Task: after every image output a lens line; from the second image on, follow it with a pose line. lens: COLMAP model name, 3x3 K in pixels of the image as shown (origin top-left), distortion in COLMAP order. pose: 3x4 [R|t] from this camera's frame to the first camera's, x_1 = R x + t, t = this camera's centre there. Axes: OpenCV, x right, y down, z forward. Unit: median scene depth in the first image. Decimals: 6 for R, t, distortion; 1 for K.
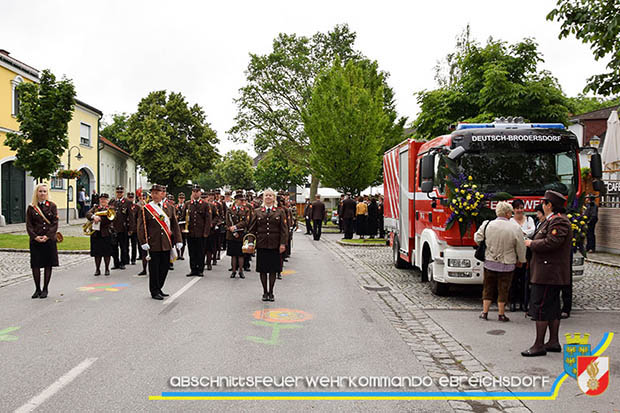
lens RADIAL K [[617.9, 0, 298.3], [0, 617.9, 239.1], [0, 0, 1]] dist [-0.124437, 0.019494]
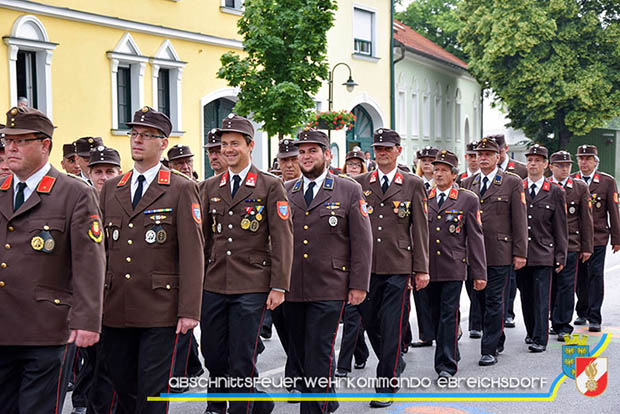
lens RADIAL K [[1605.4, 0, 310.0], [0, 1605.4, 207.0], [0, 0, 1]] dist [0.742603, 0.181491]
pose [[0.930230, -0.014457, -0.366691, 0.082528], [0.000199, 0.999243, -0.038891, 0.013921], [0.366976, 0.036105, 0.929530, -0.213421]]
